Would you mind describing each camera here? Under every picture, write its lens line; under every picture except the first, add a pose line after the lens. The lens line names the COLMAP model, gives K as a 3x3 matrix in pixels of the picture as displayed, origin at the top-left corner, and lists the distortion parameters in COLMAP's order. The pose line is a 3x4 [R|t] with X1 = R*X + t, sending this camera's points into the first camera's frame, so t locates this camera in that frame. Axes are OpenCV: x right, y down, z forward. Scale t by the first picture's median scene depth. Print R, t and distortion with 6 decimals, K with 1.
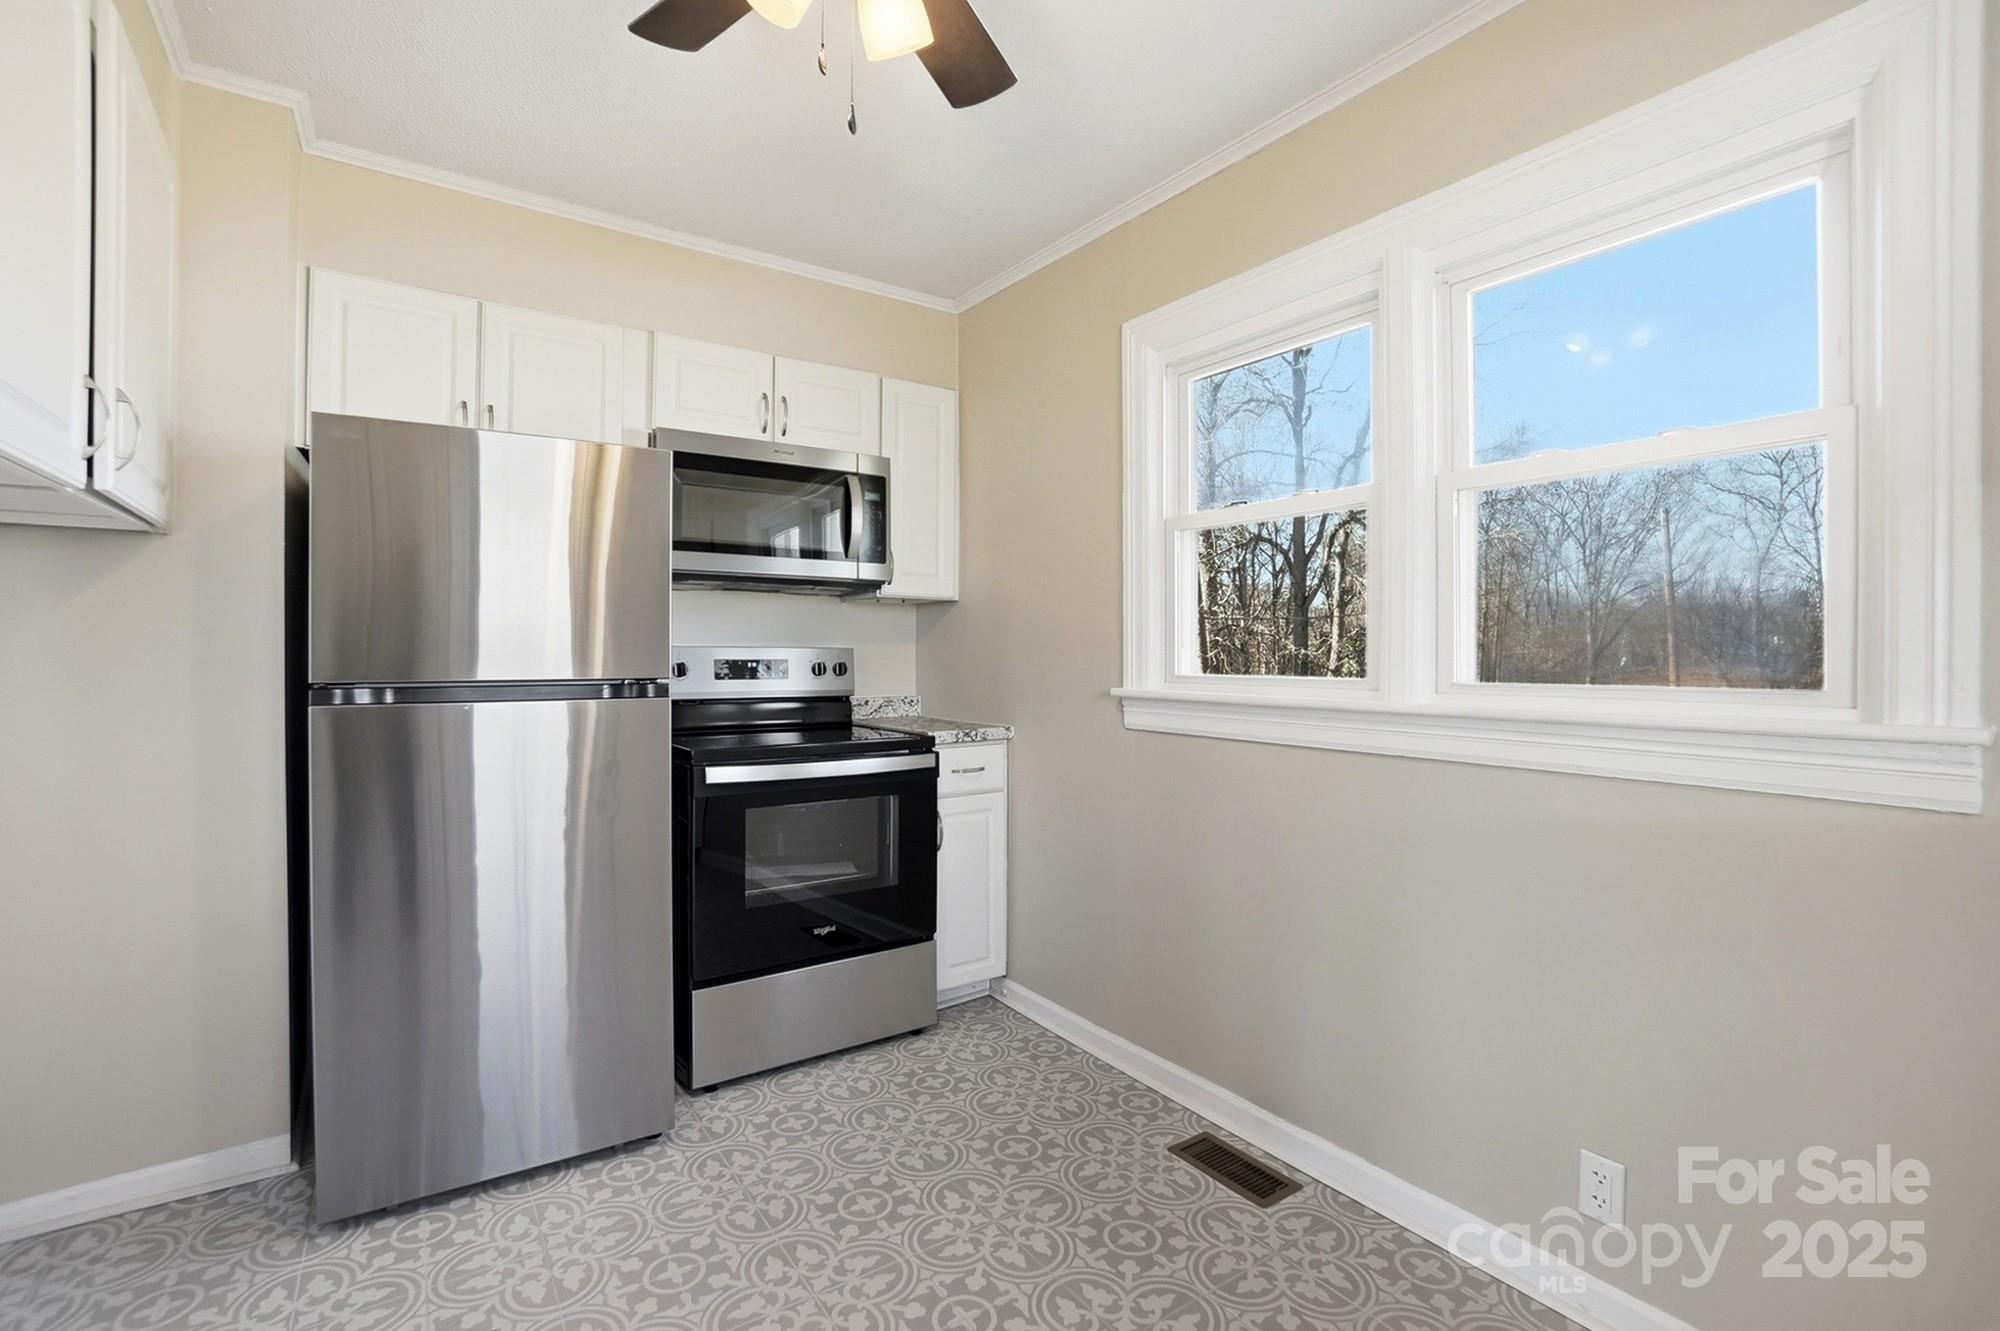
lens RADIAL K [[898.0, 0, 990.5], [0, 898.0, 655.7], [0, 0, 1]] dist [-0.041259, 0.006907]
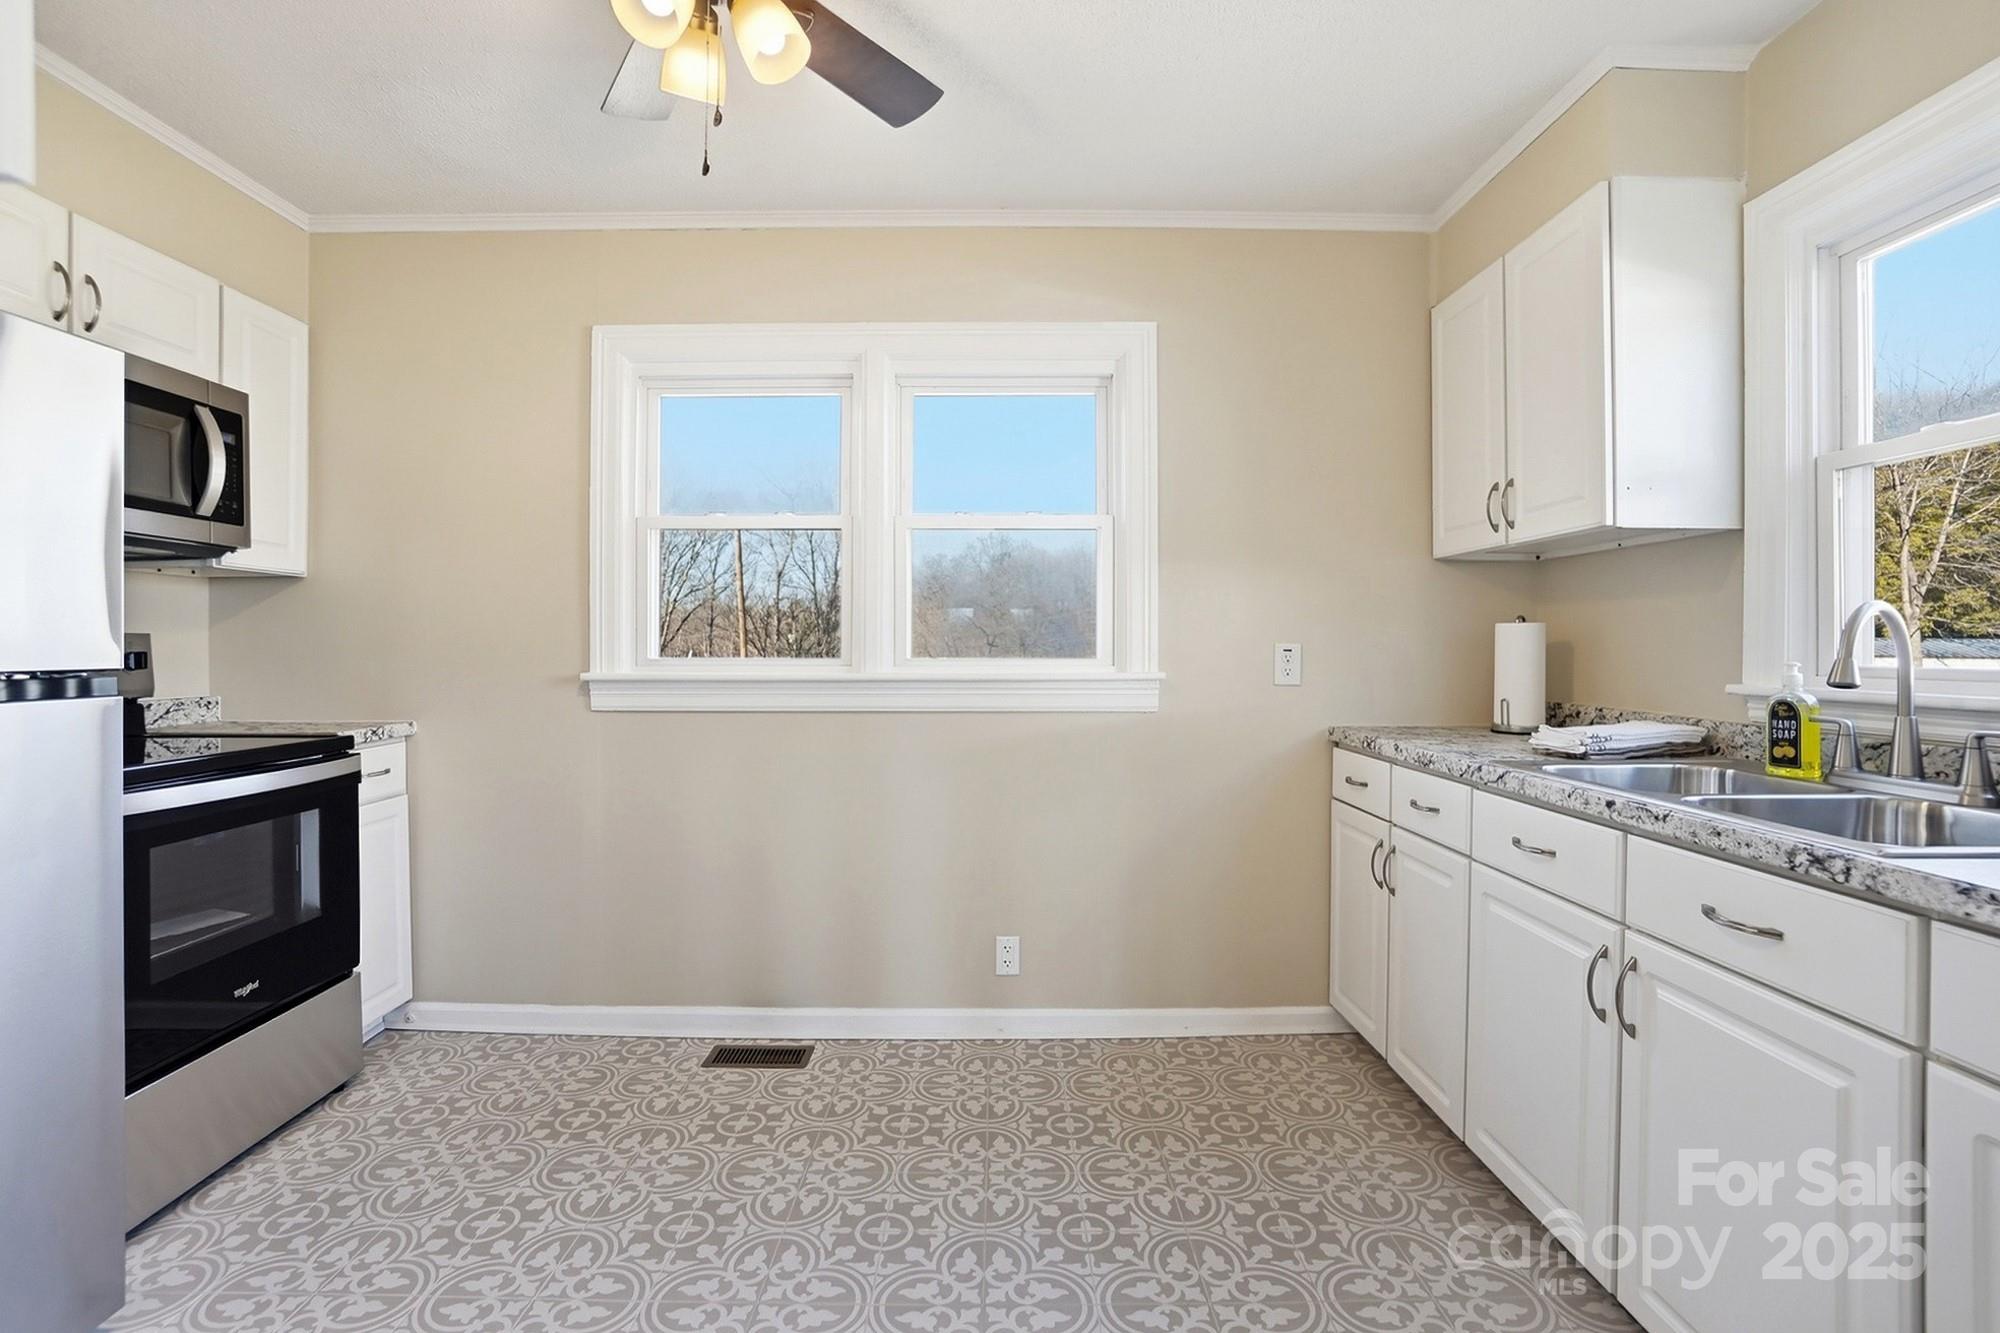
lens RADIAL K [[898.0, 0, 992.6], [0, 898.0, 649.1], [0, 0, 1]] dist [-0.041259, 0.006907]
pose [[0.567435, -0.003664, 0.823410, -0.442029], [0.004380, 0.999989, 0.001431, 0.009048], [-0.823407, 0.002794, 0.567445, 0.022485]]
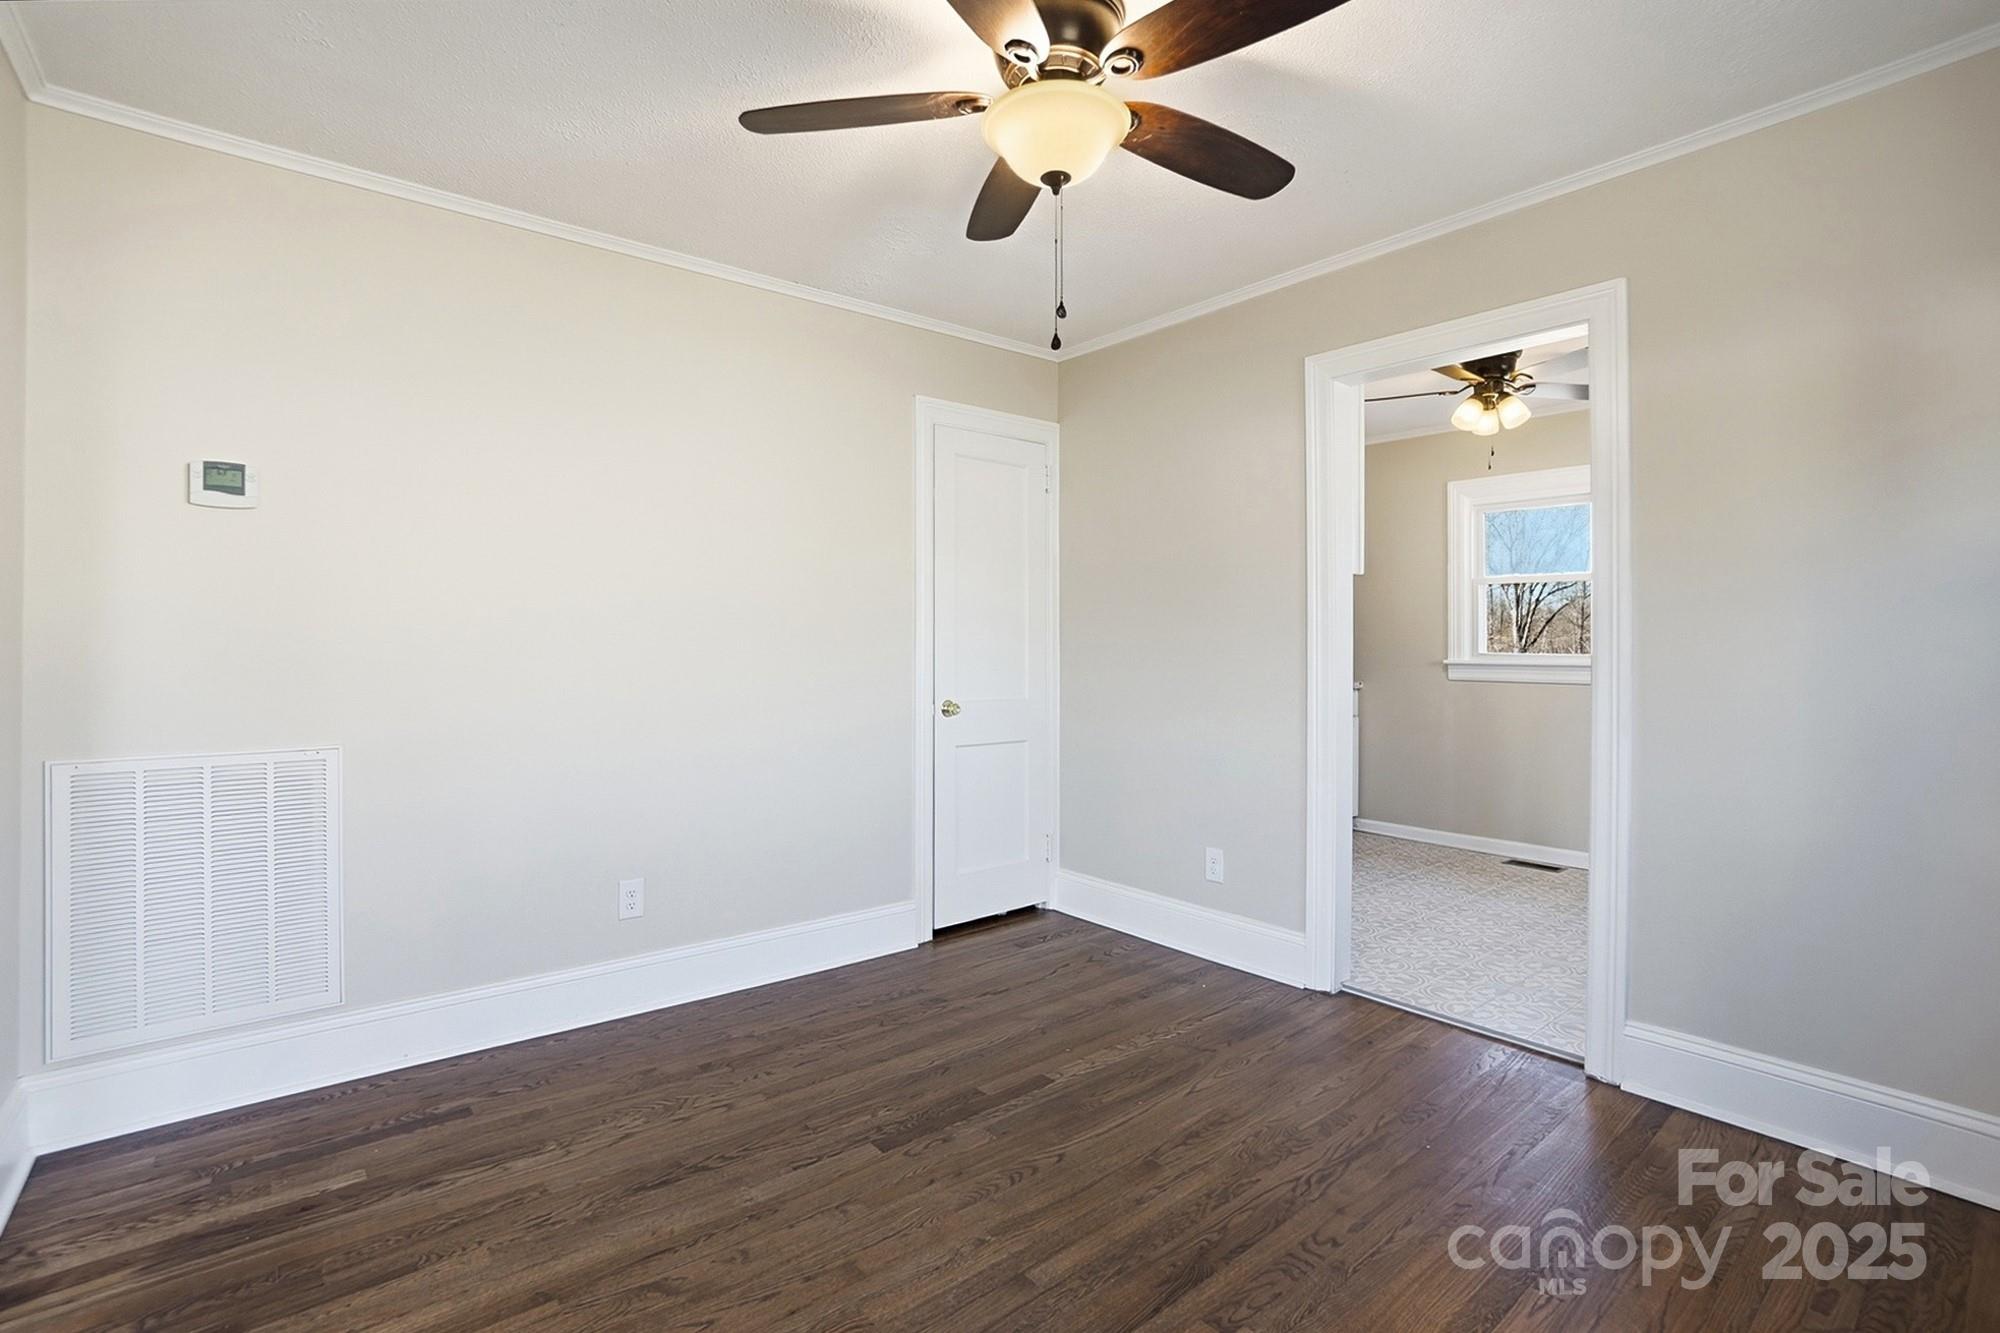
lens RADIAL K [[898.0, 0, 1000.7], [0, 898.0, 650.4], [0, 0, 1]] dist [-0.041259, 0.006907]
pose [[0.996913, 0.002461, 0.078473, -1.032192], [-0.002503, 0.999997, 0.000443, 0.015628], [-0.078472, -0.000638, 0.996916, -0.948234]]
